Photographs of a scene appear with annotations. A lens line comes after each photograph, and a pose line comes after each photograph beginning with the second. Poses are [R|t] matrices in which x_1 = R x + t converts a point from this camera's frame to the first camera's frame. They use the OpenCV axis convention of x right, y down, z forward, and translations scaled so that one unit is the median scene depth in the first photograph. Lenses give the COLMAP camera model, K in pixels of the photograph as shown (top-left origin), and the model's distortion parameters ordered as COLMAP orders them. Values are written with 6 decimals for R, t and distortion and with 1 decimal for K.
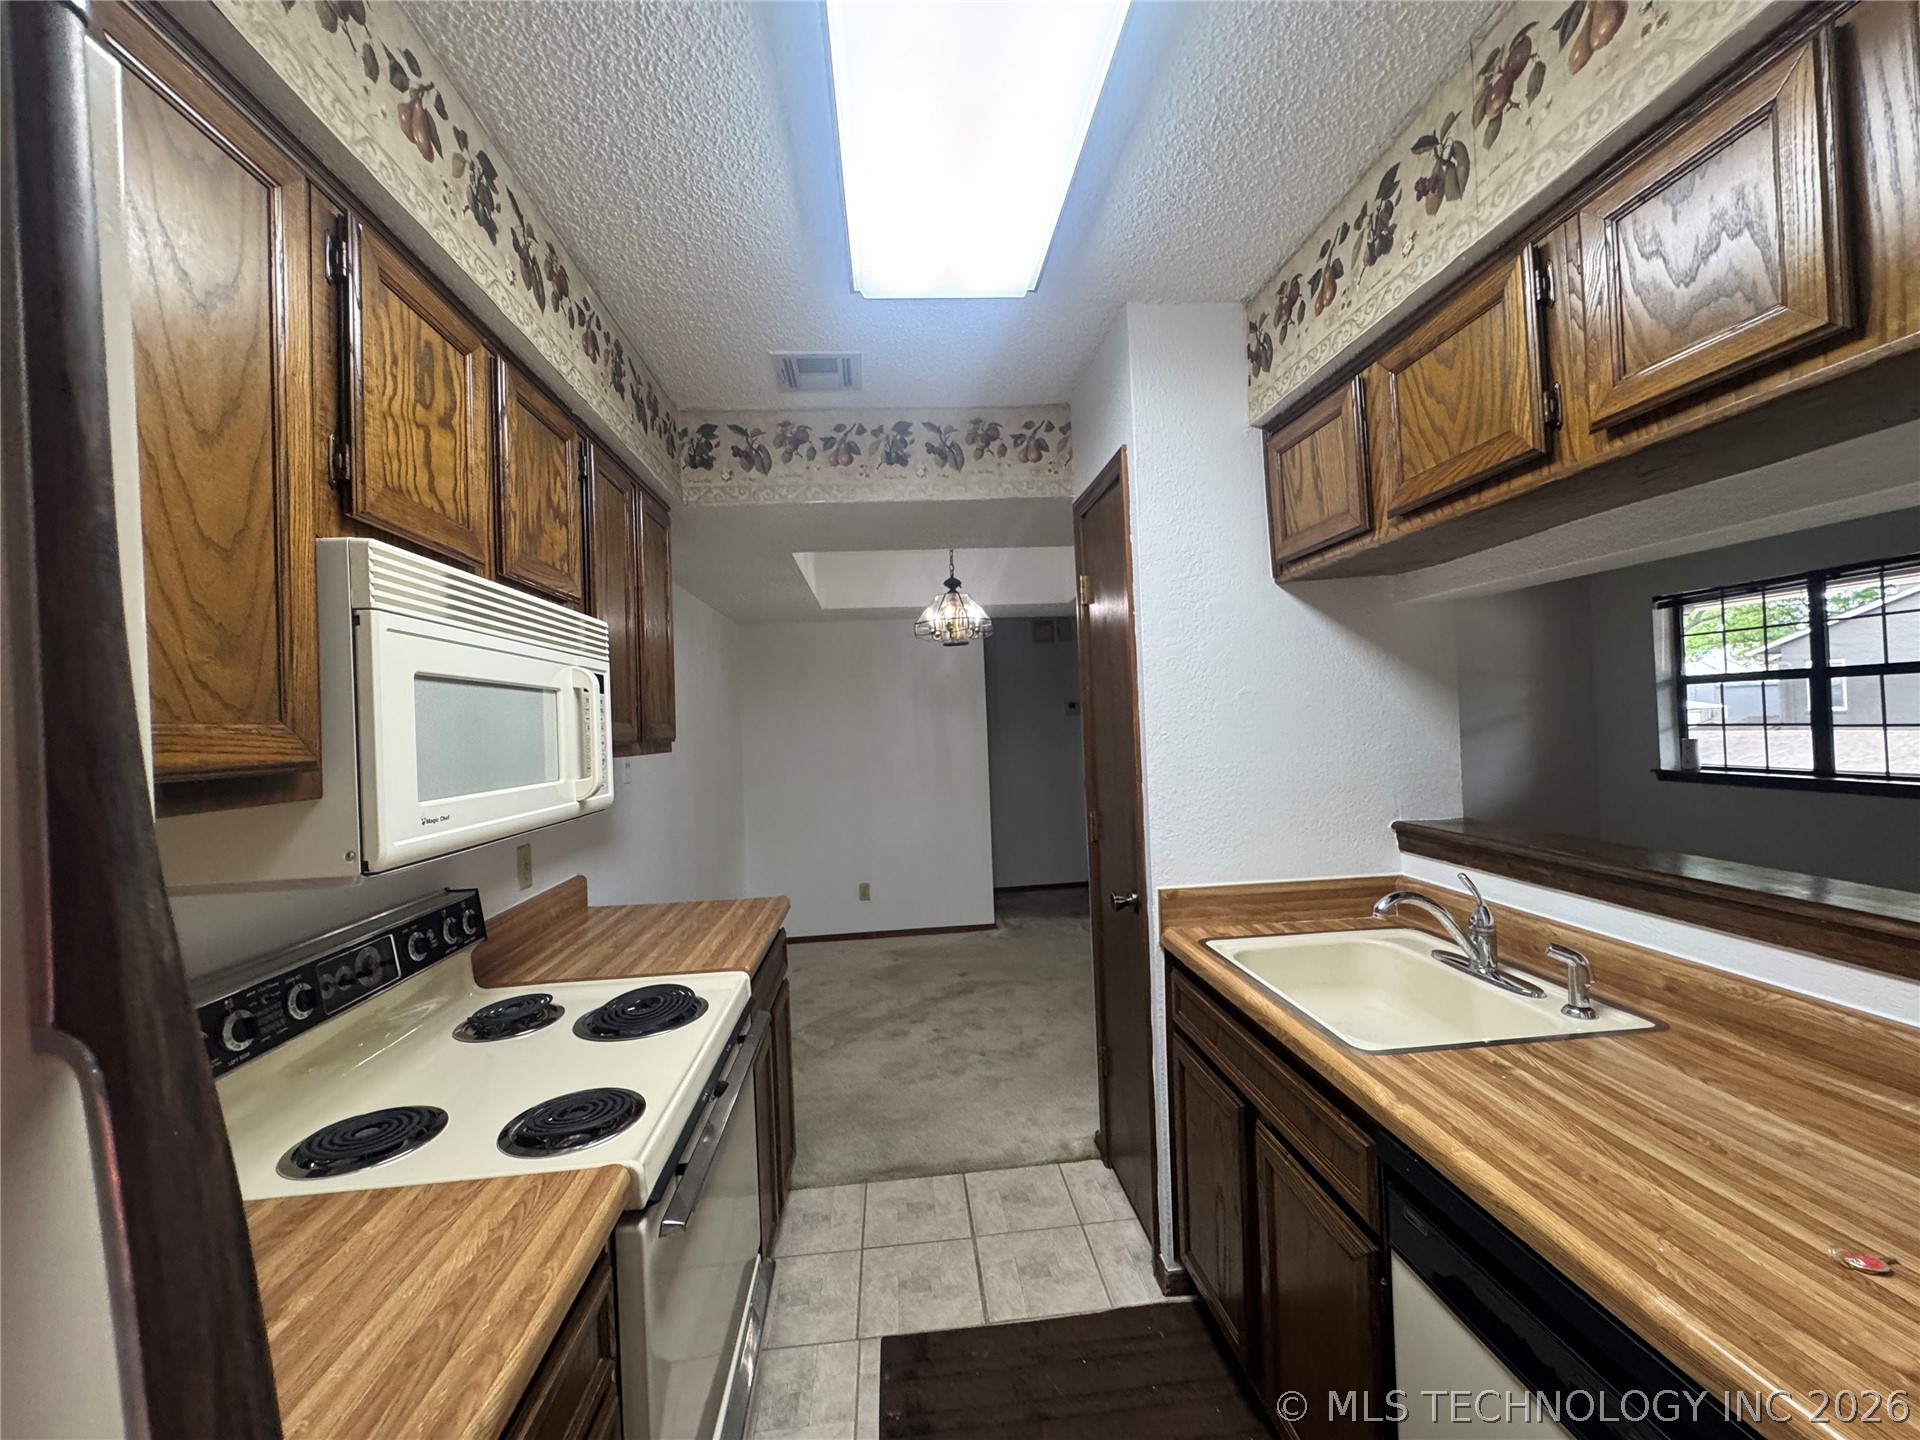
lens RADIAL K [[765.0, 0, 958.3], [0, 765.0, 718.5], [0, 0, 1]] dist [-0.004390, 0.000894]
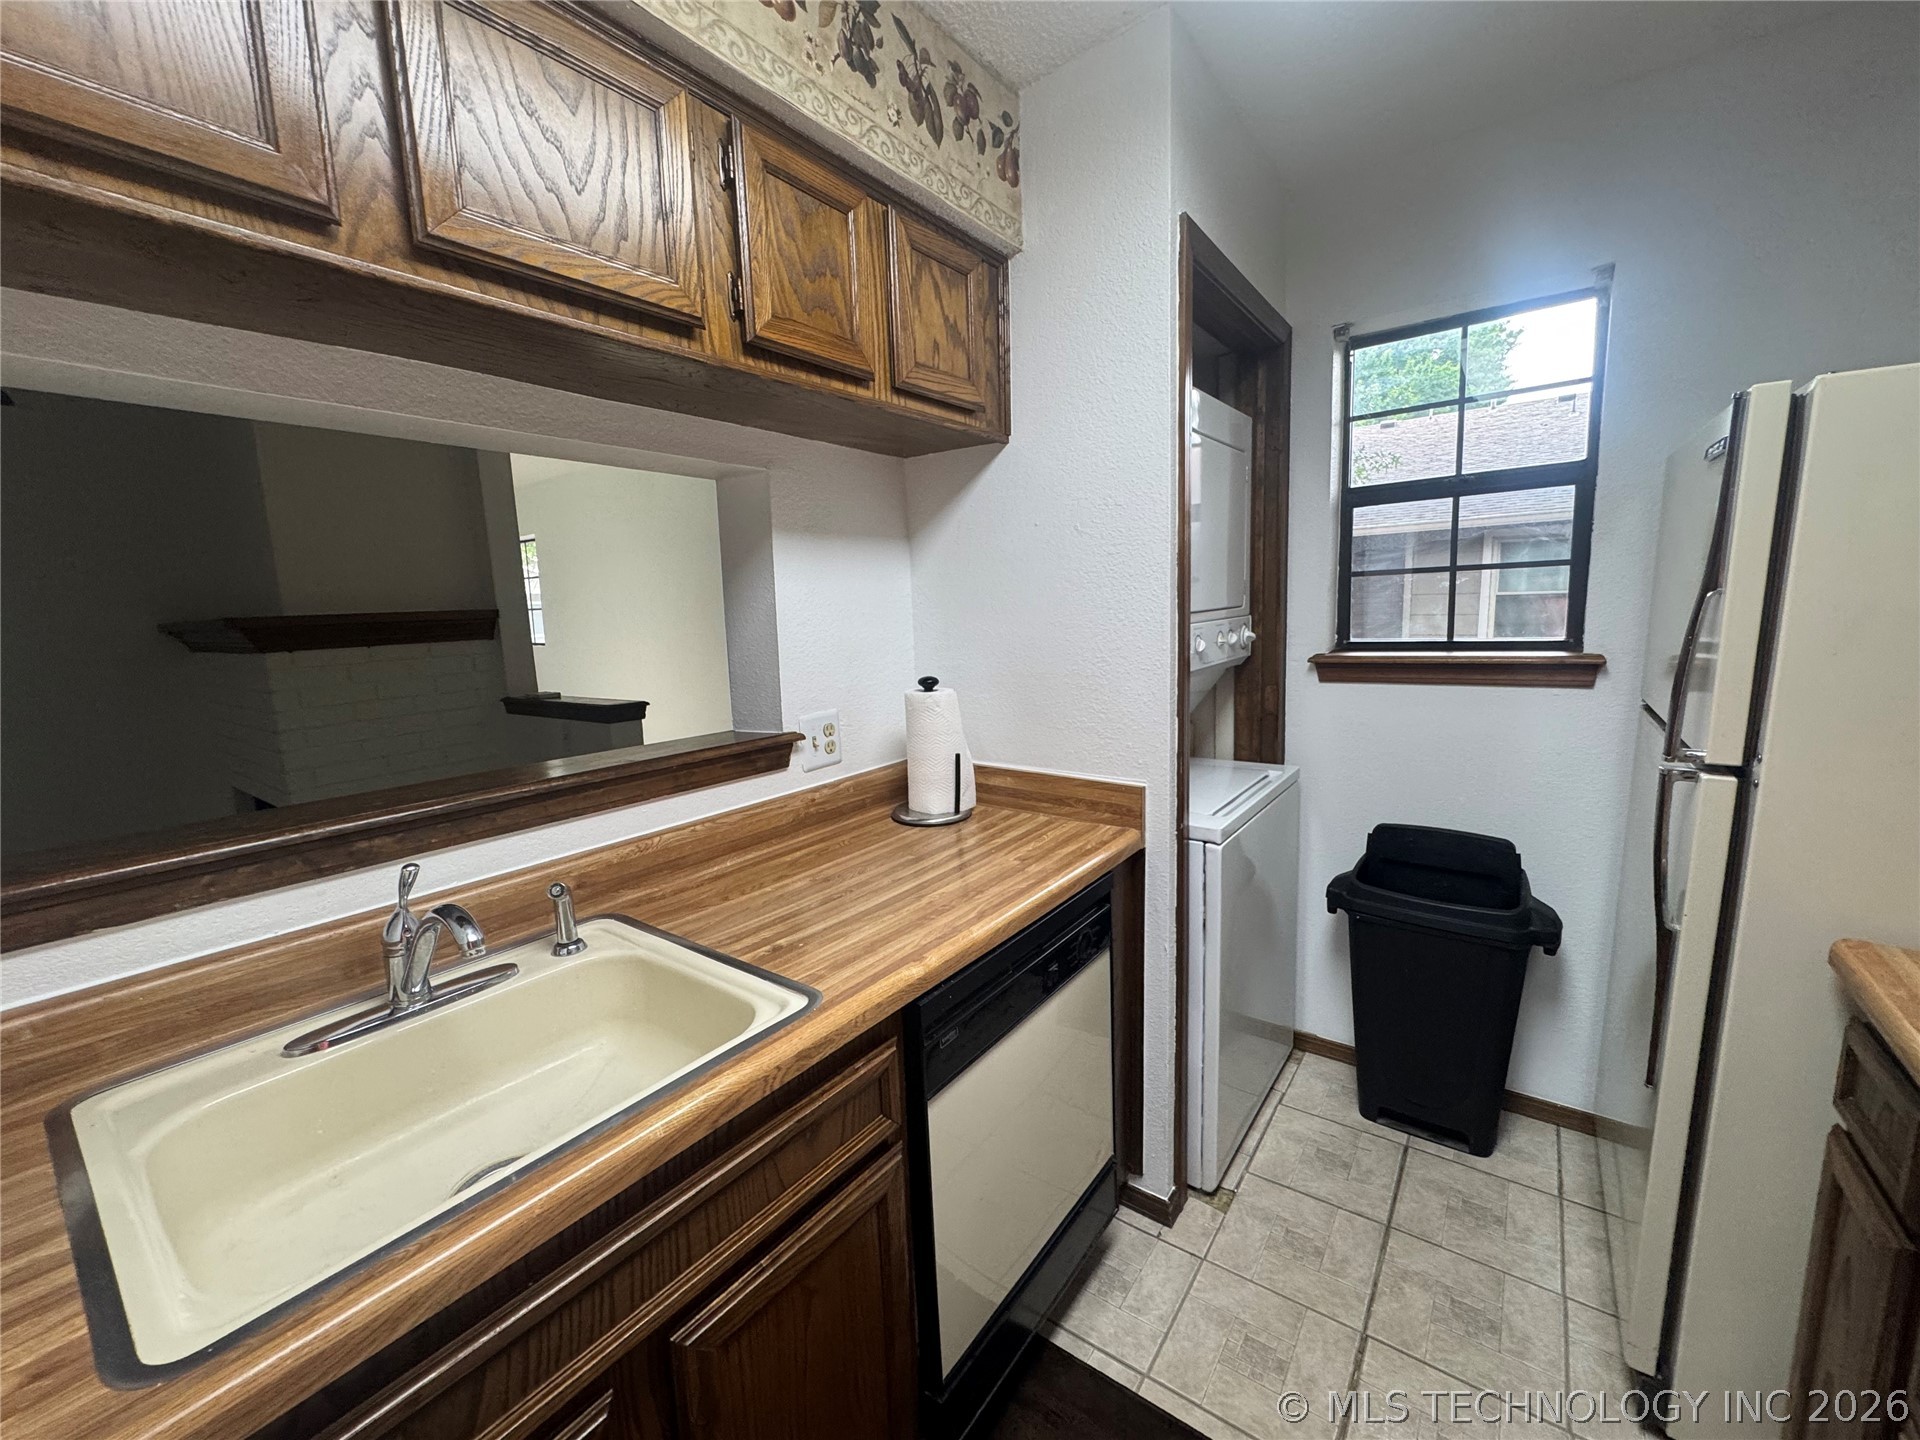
lens RADIAL K [[765.0, 0, 958.4], [0, 765.0, 717.7], [0, 0, 1]] dist [-0.004390, 0.000894]
pose [[-0.738505, -0.026624, 0.673722, -0.095399], [0.066385, 0.991494, 0.111950, 0.038050], [-0.670972, 0.127401, -0.730456, 1.048242]]
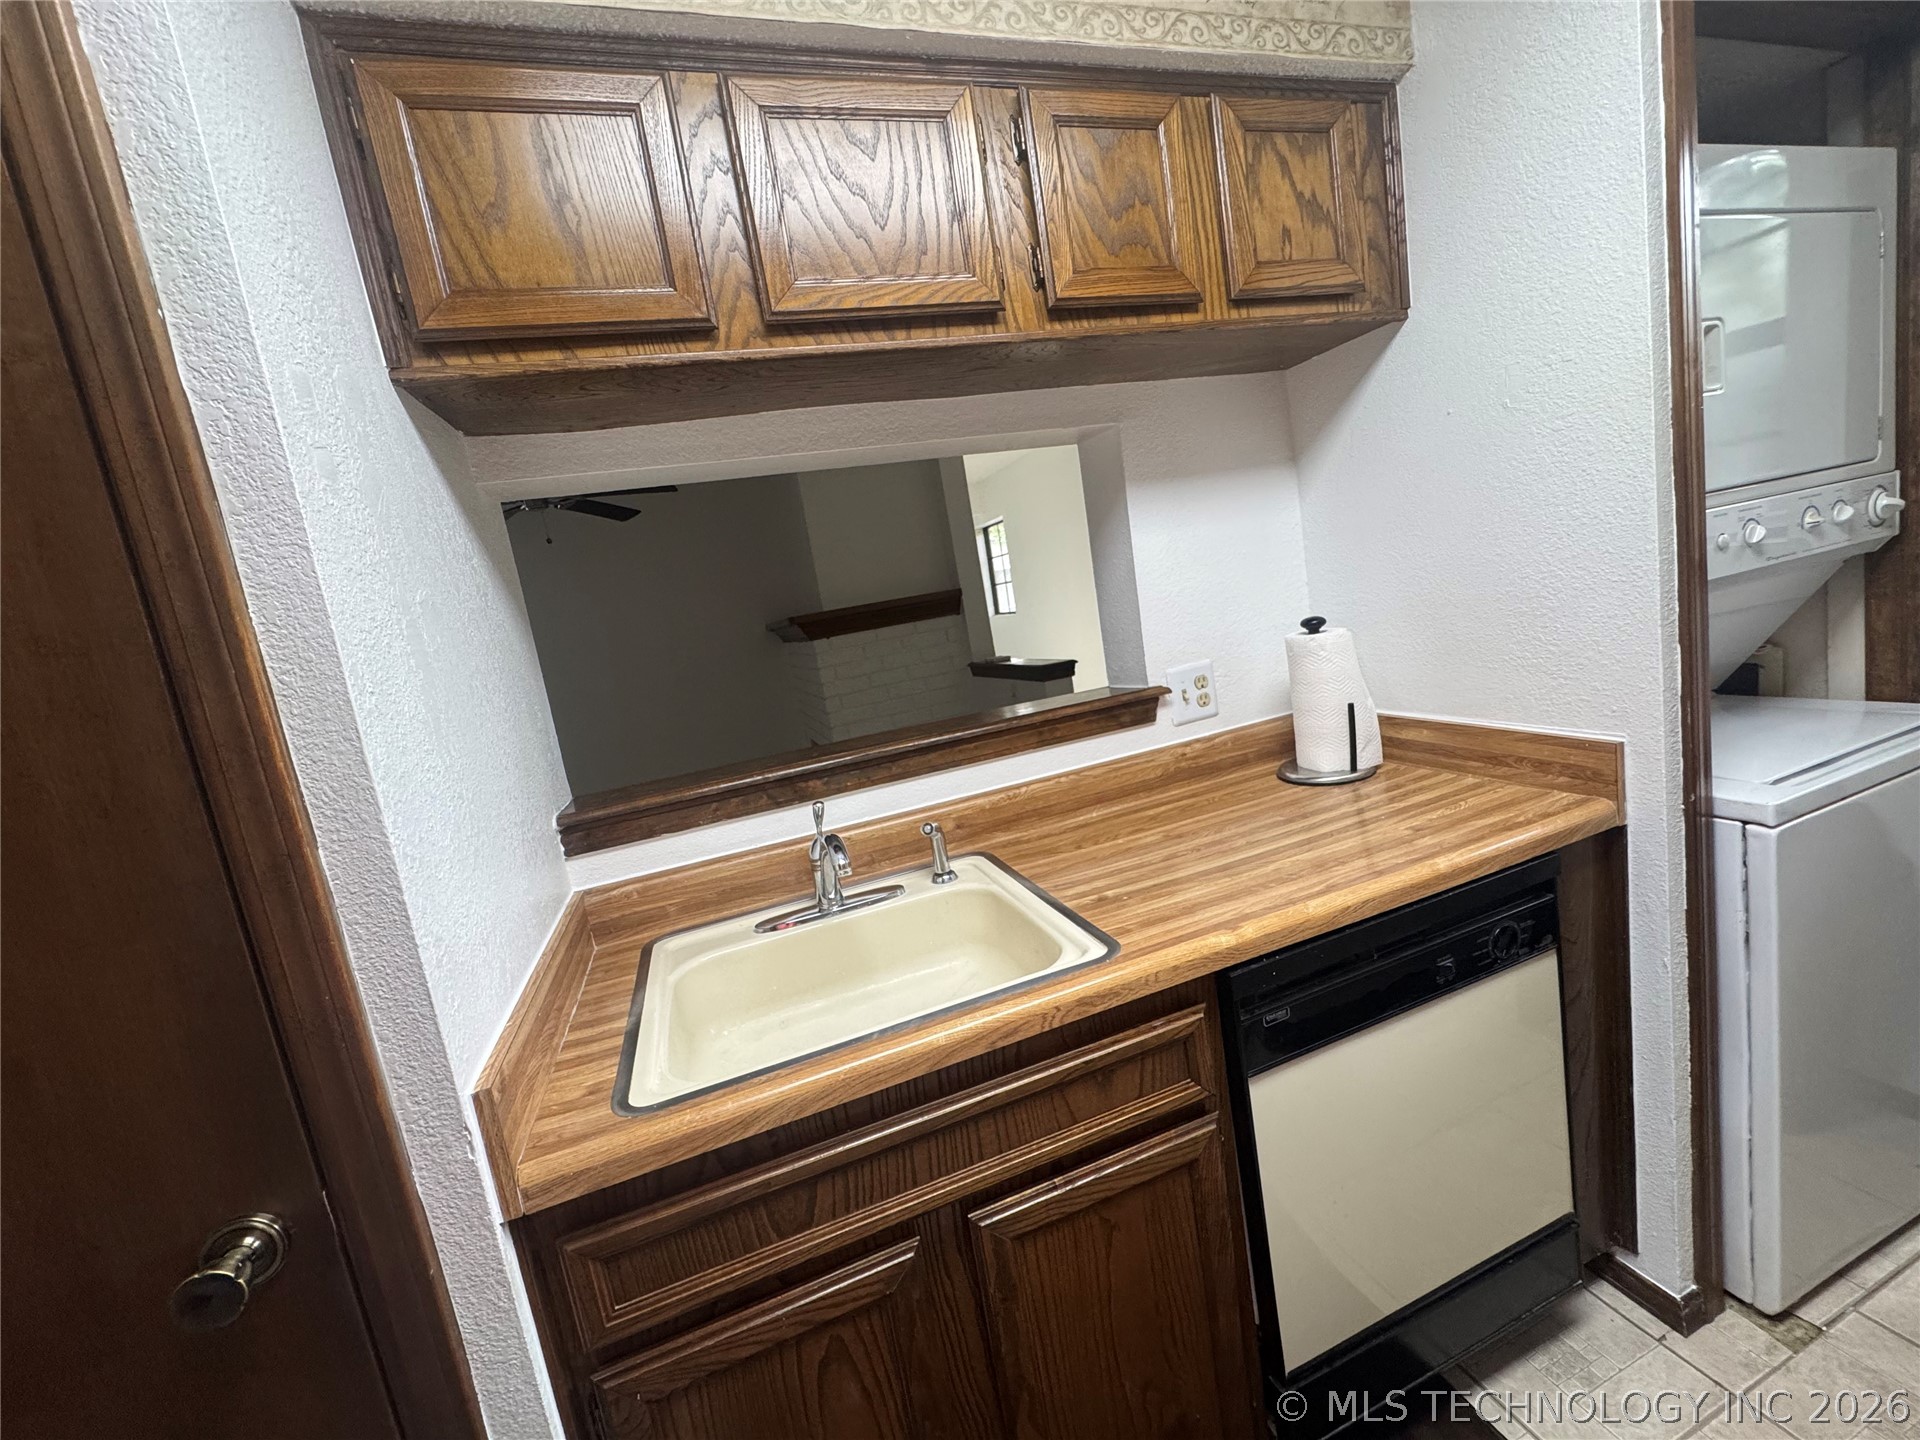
lens RADIAL K [[765.0, 0, 960.0], [0, 765.0, 718.6], [0, 0, 1]] dist [-0.004390, 0.000894]
pose [[-0.225520, -0.063761, 0.972150, -0.169183], [0.169939, 0.979983, 0.103697, 0.049223], [-0.959303, 0.188592, -0.210170, 0.926541]]
